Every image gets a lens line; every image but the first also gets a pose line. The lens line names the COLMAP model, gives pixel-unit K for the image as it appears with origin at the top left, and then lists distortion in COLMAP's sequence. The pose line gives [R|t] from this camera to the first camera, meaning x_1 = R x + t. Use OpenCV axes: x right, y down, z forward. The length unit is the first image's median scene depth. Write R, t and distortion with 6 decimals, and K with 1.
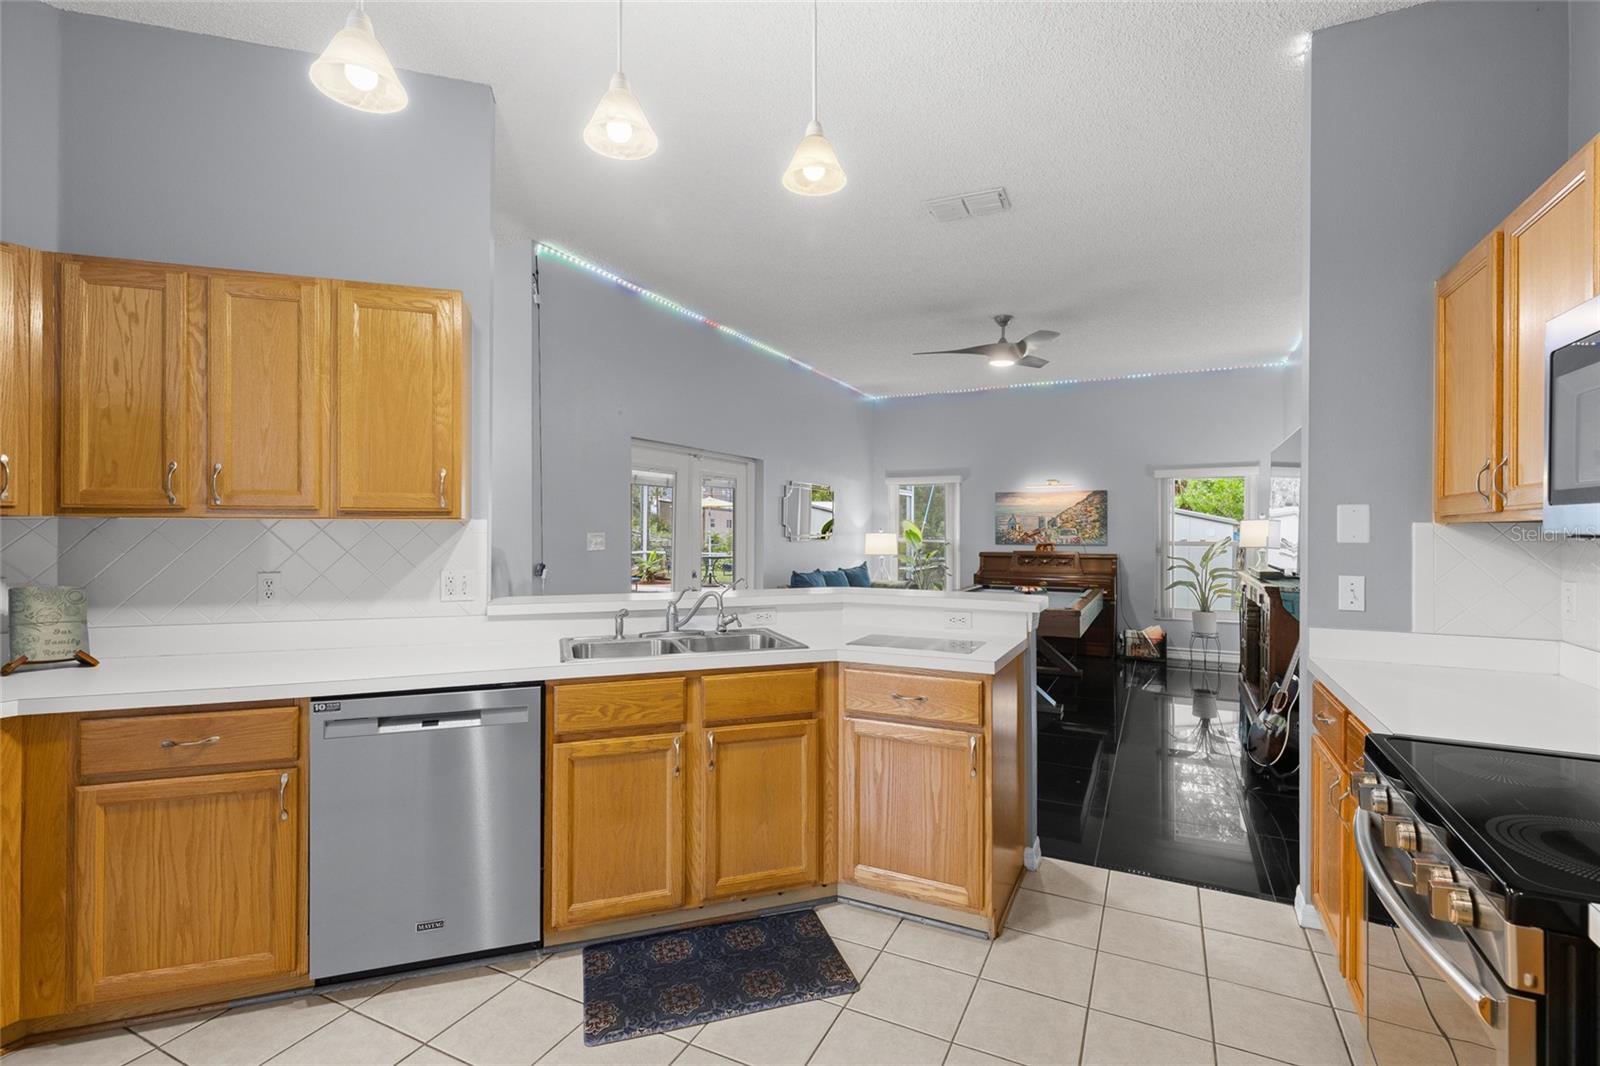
lens RADIAL K [[719.9, 0, 805.2], [0, 719.9, 533.0], [0, 0, 1]] dist [0.002381, 0.000047]
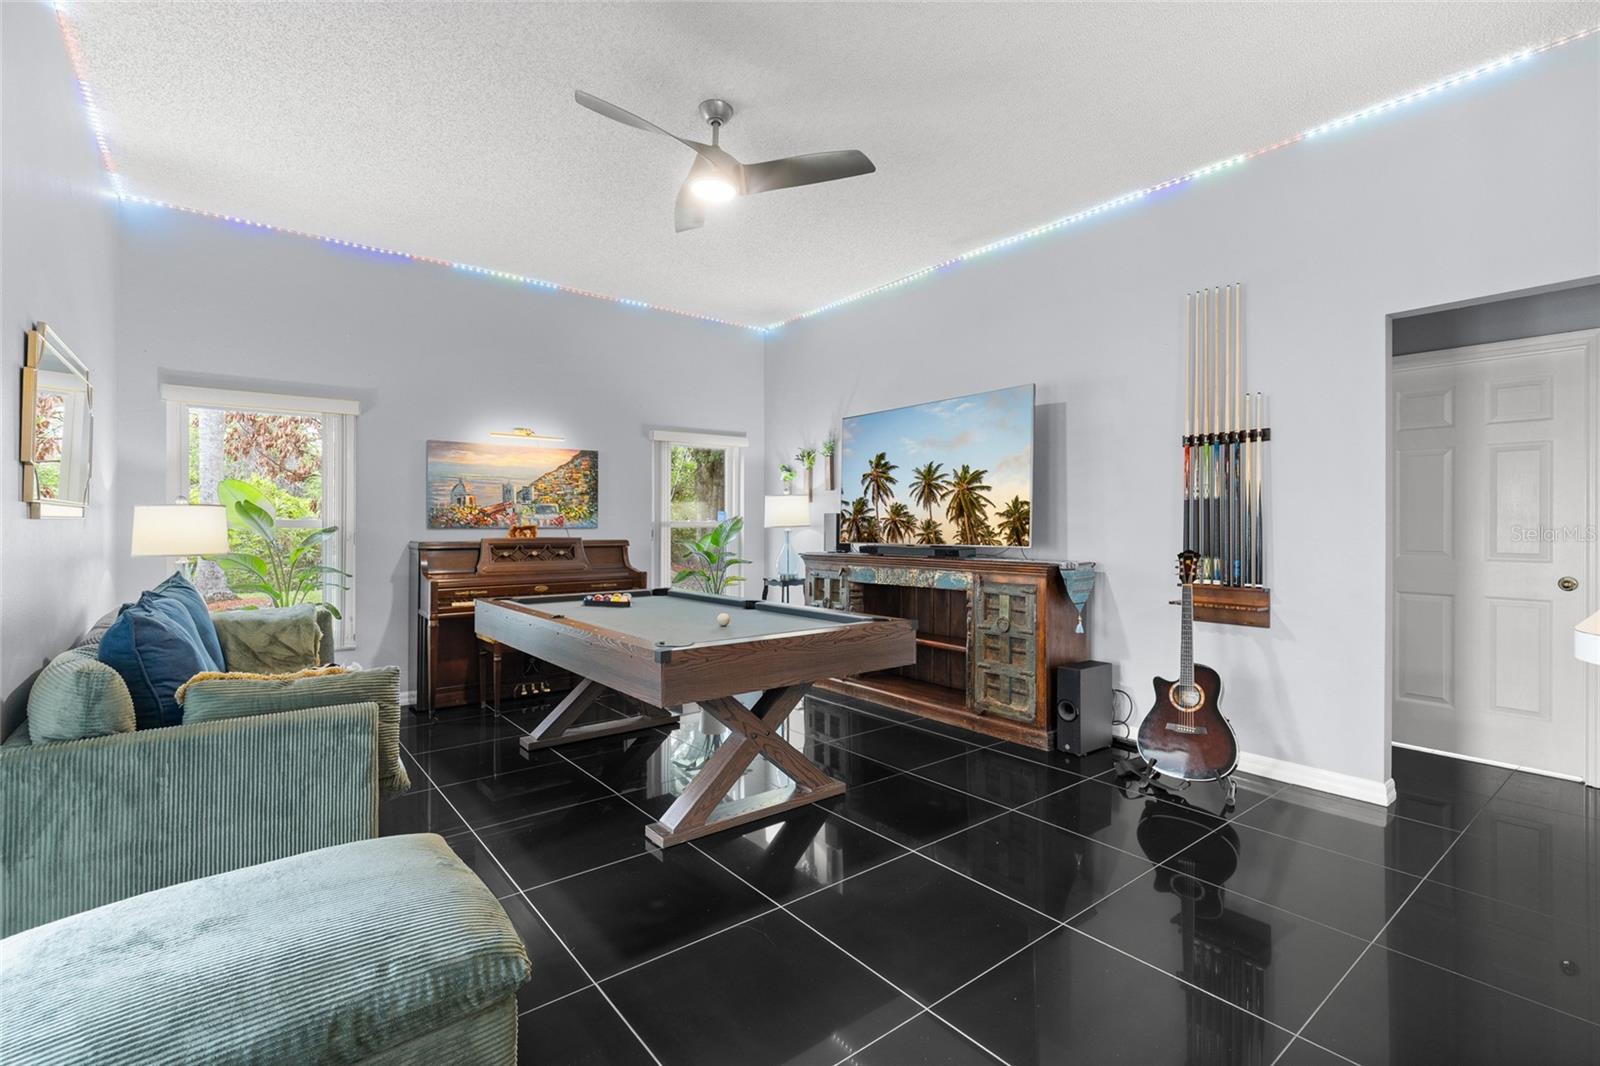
lens RADIAL K [[712.6, 0, 792.9], [0, 712.6, 525.9], [0, 0, 1]] dist [0.000258, -0.000032]
pose [[0.431146, -0.004752, 0.902270, -0.134265], [0.004251, 0.999986, 0.003235, 0.013205], [-0.902272, 0.002441, 0.431160, 0.502011]]
